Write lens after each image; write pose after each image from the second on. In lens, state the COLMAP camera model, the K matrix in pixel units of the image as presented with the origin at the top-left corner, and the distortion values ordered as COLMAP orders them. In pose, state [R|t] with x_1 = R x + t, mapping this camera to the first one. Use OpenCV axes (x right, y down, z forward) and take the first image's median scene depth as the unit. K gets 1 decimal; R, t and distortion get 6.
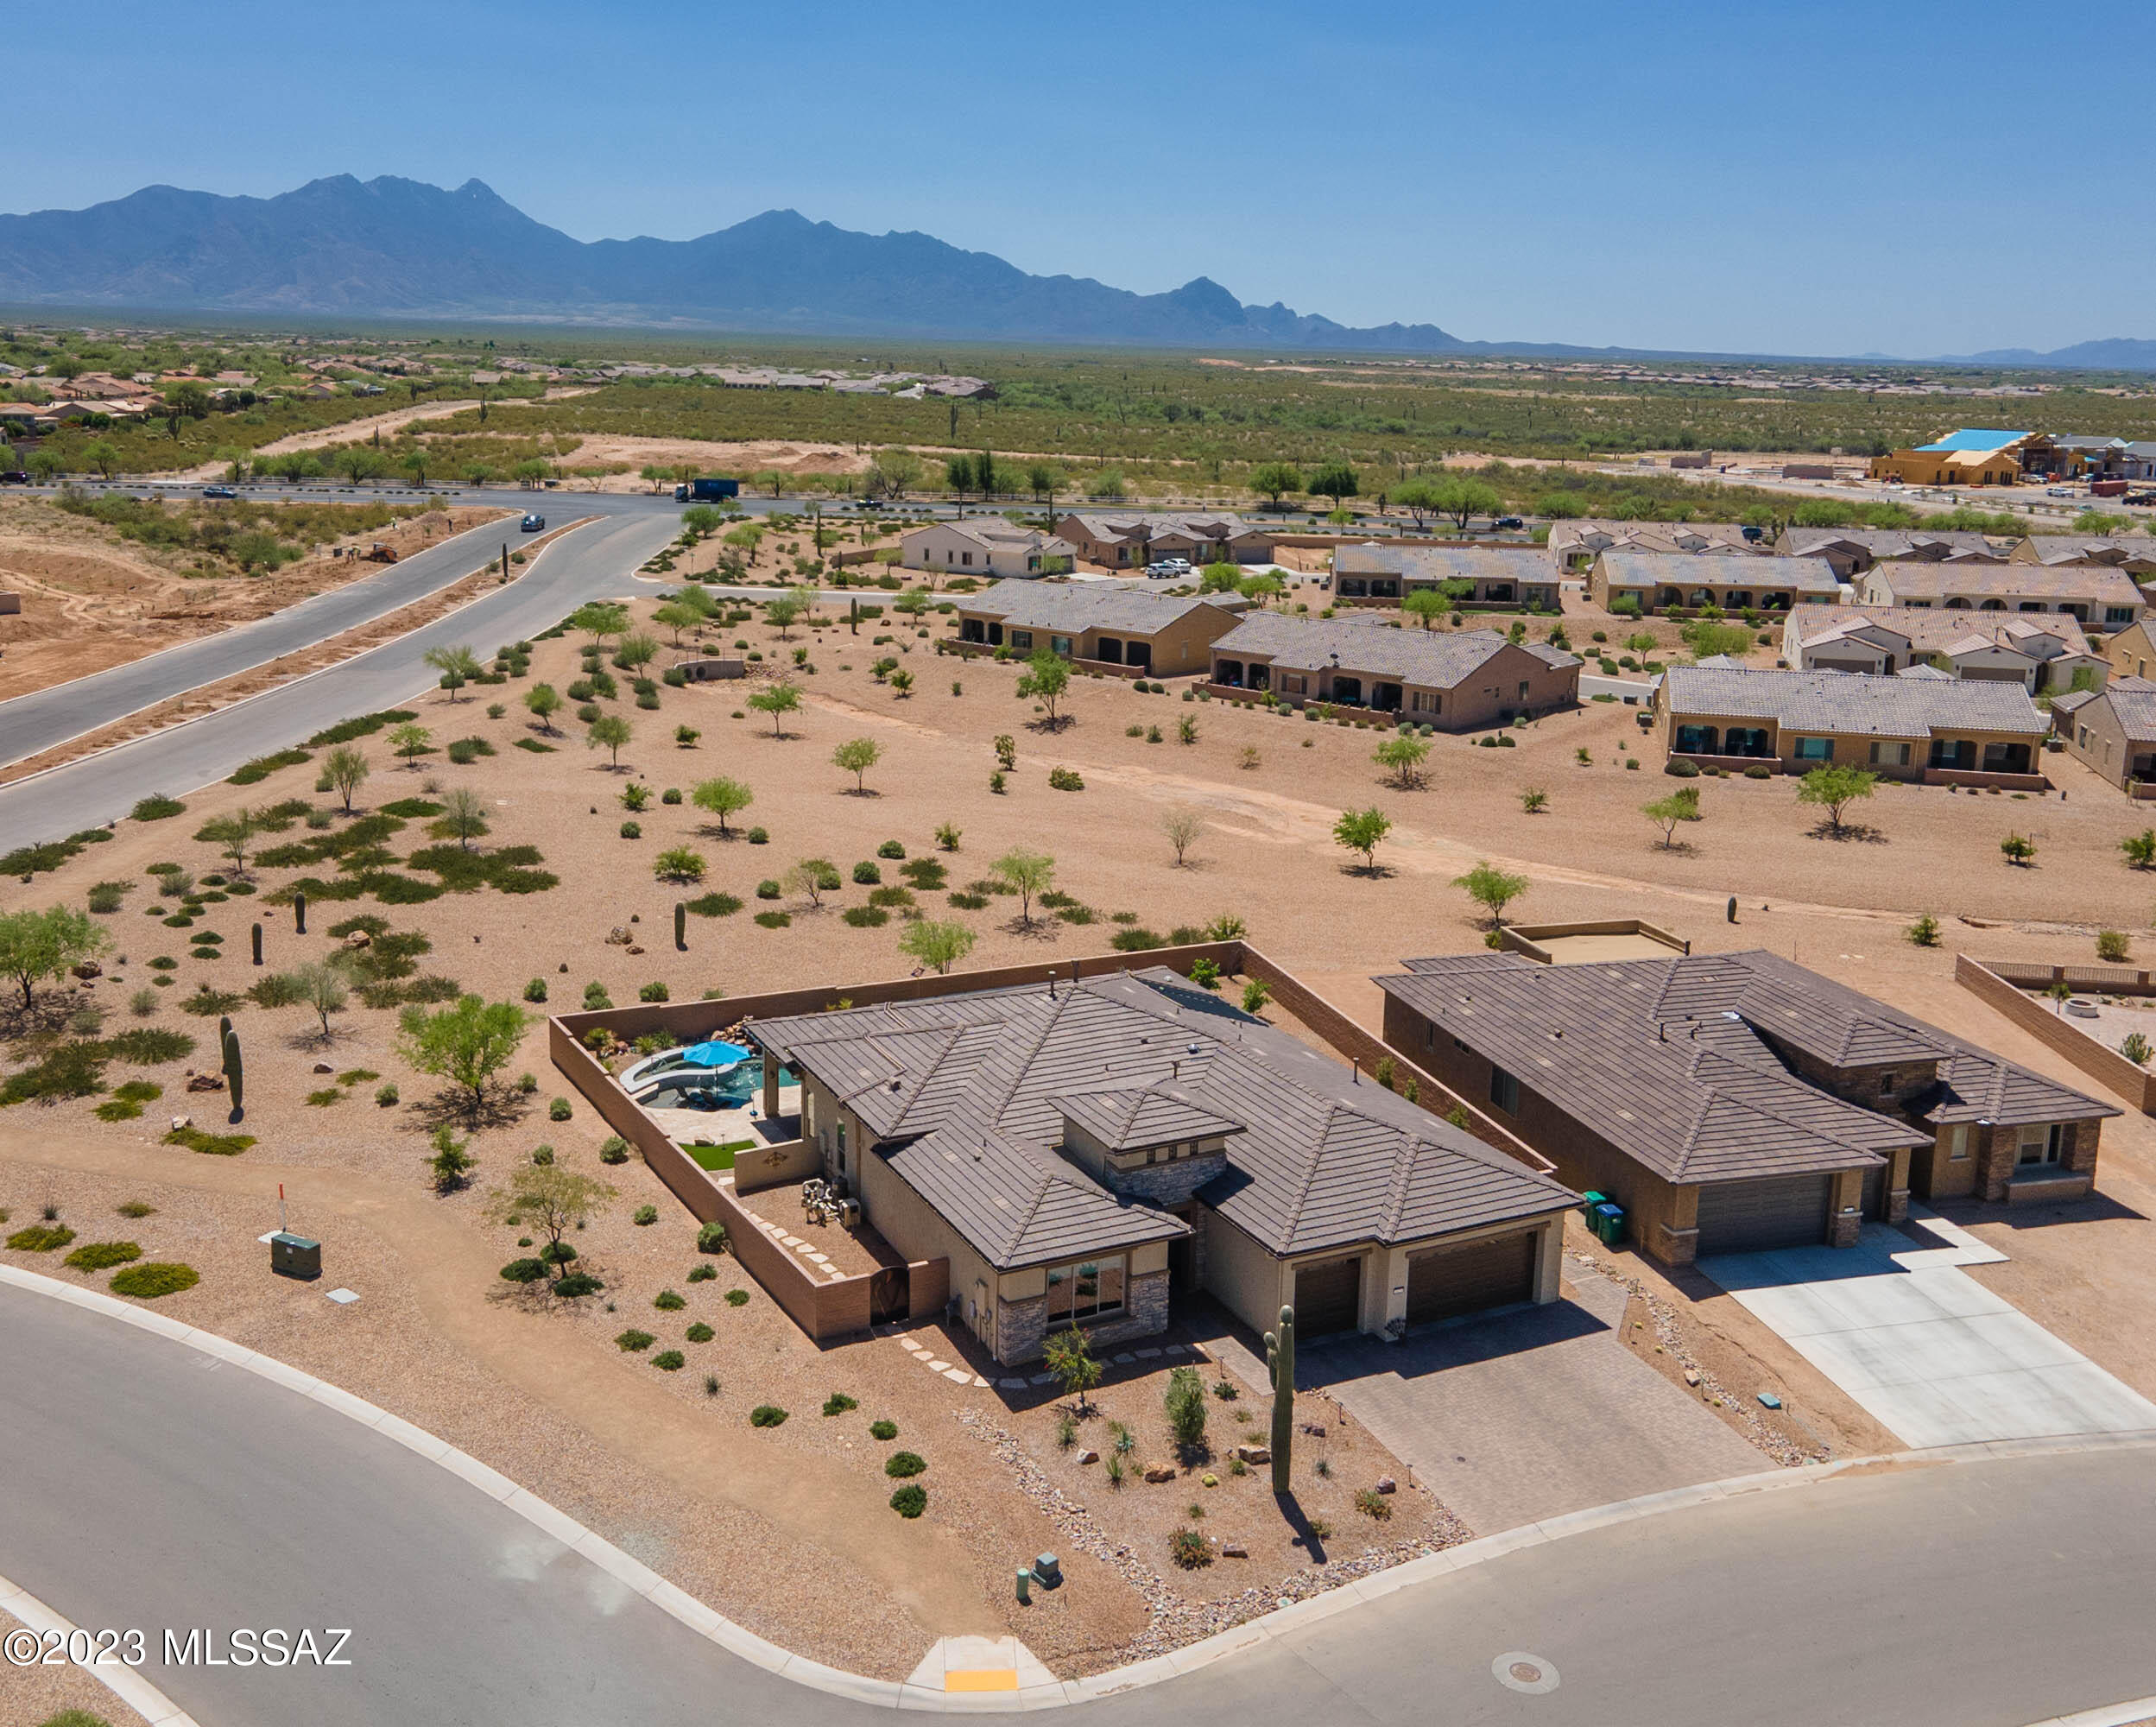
lens RADIAL K [[2039.1, 0, 1066.7], [0, 2039.1, 857.7], [0, 0, 1]] dist [0.042475, 0.000000]
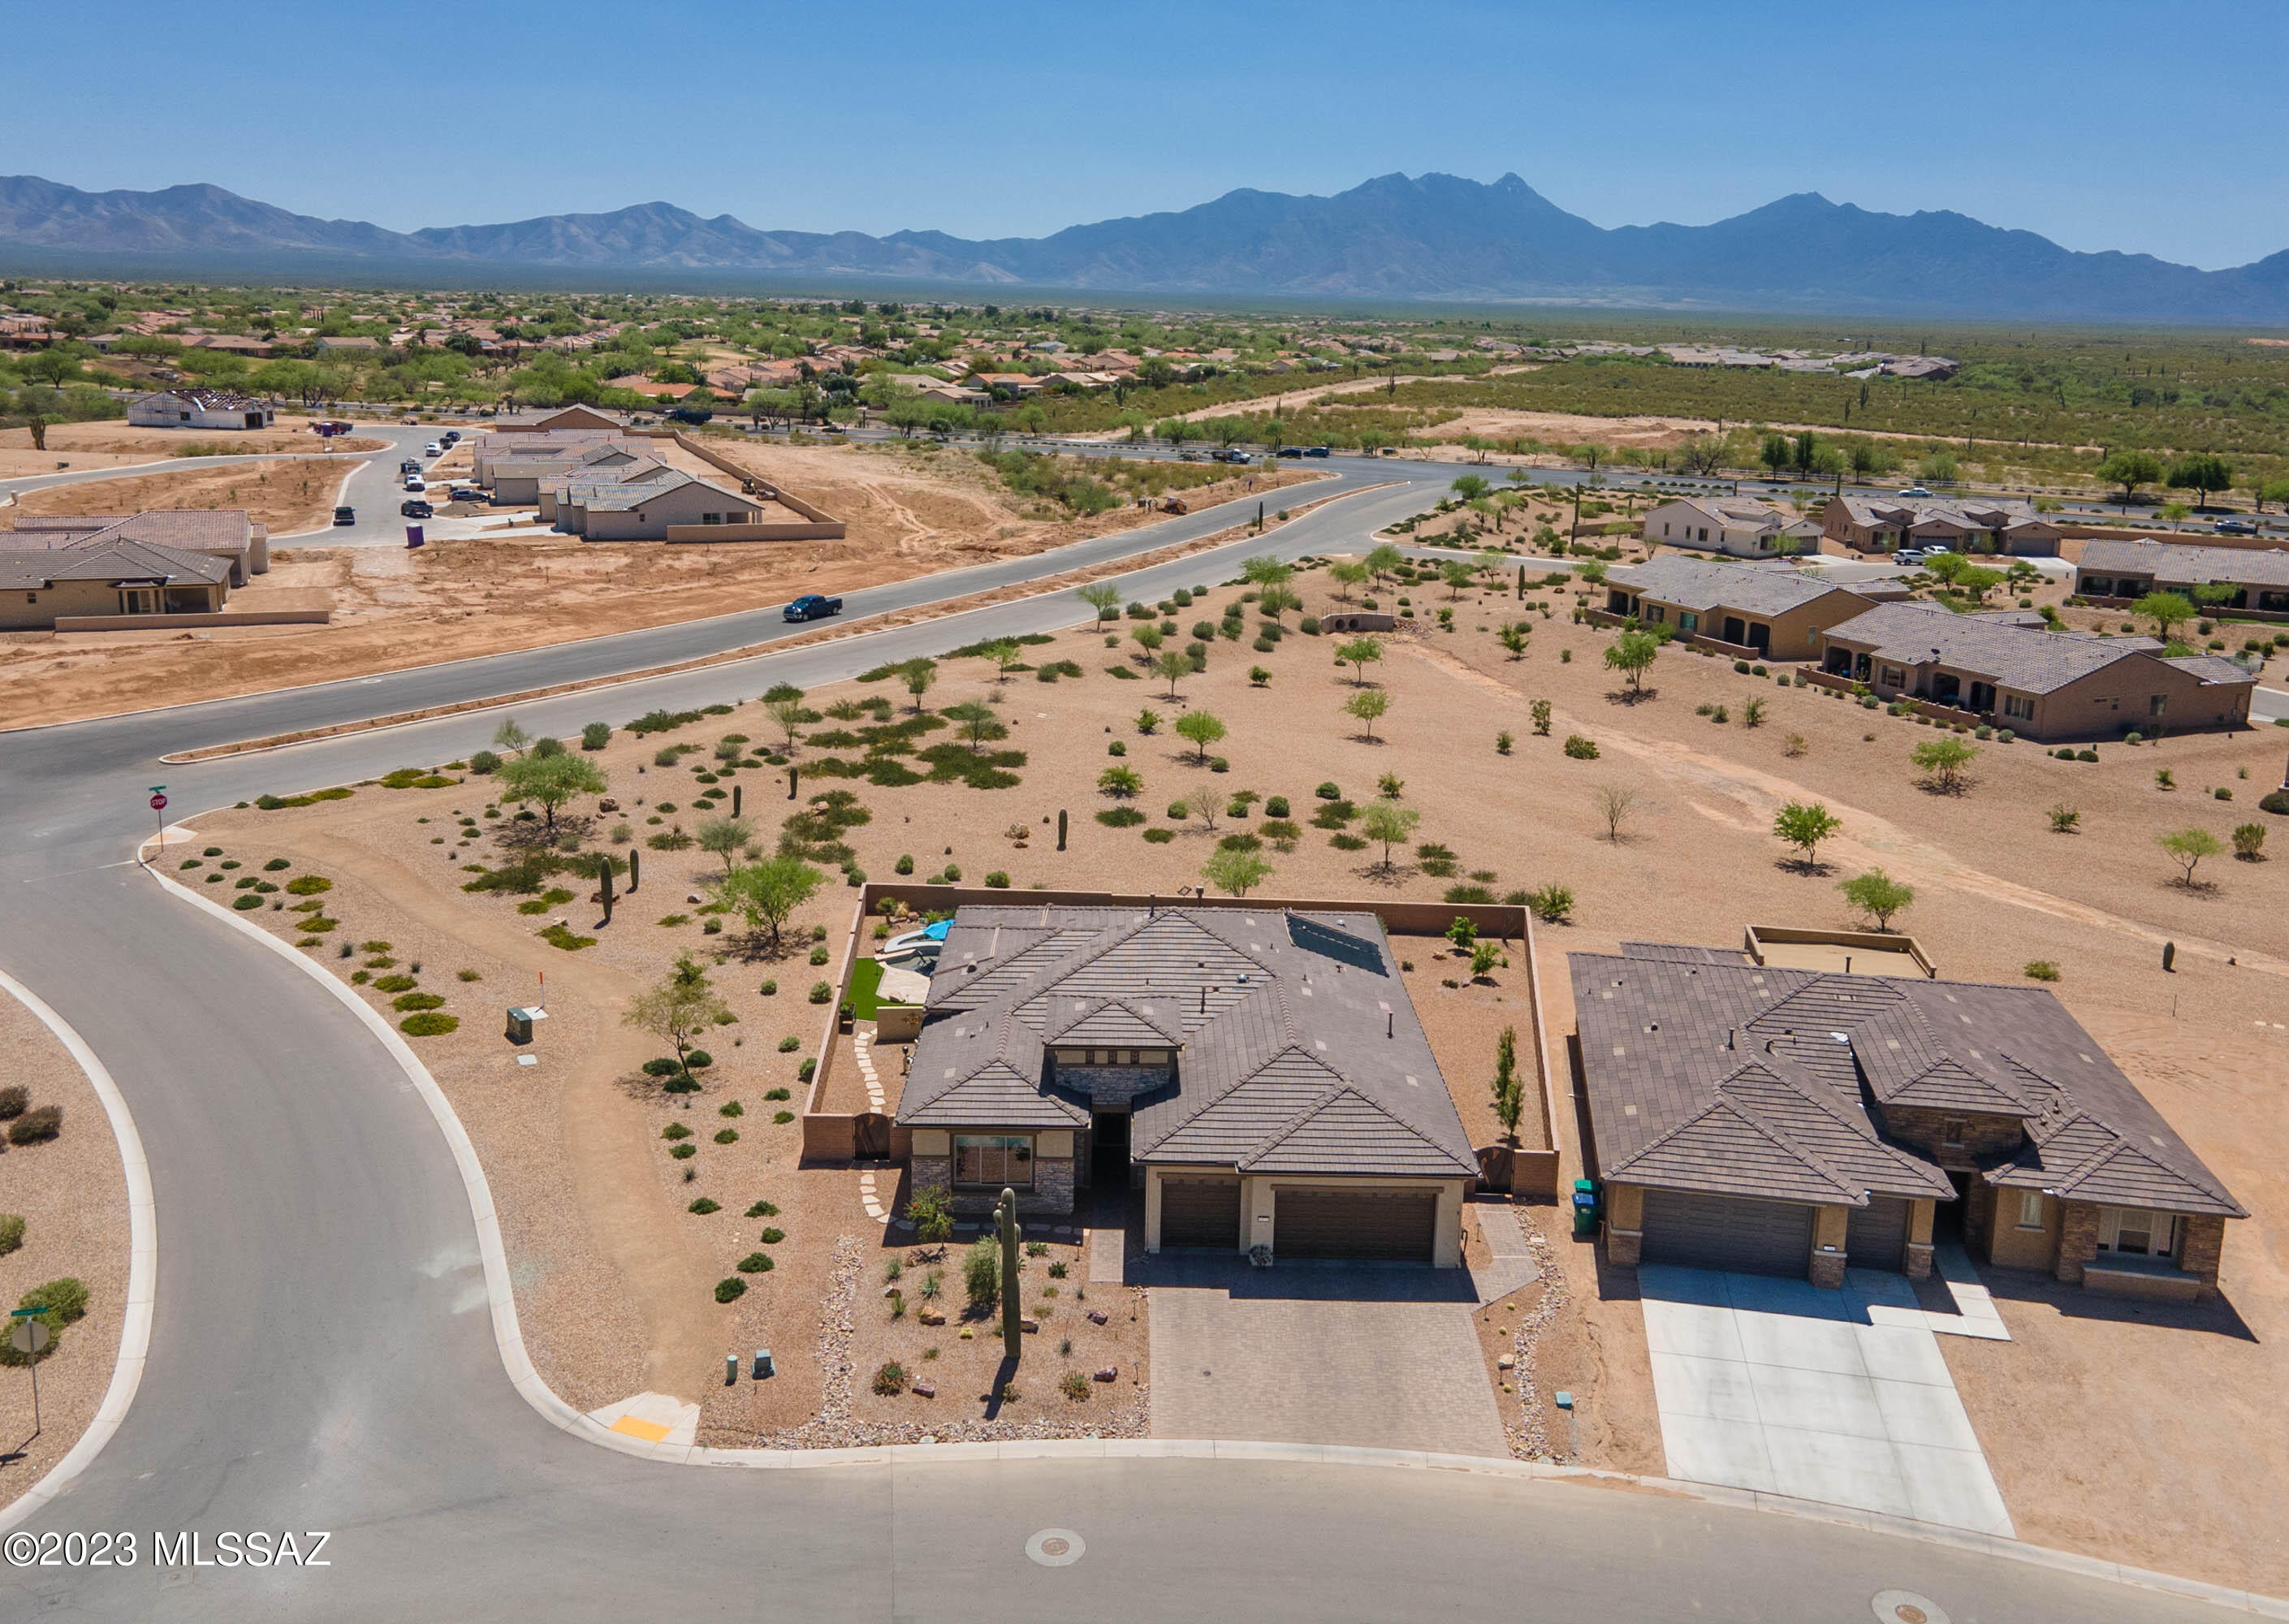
lens RADIAL K [[1927.7, 0, 1149.5], [0, 1927.7, 801.7], [0, 0, 1]] dist [0.033279, 0.007460]
pose [[0.898147, 0.111194, -0.425403, 0.472356], [-0.112797, 0.993385, 0.021509, -0.016573], [0.424981, 0.028666, 0.904748, 0.059560]]
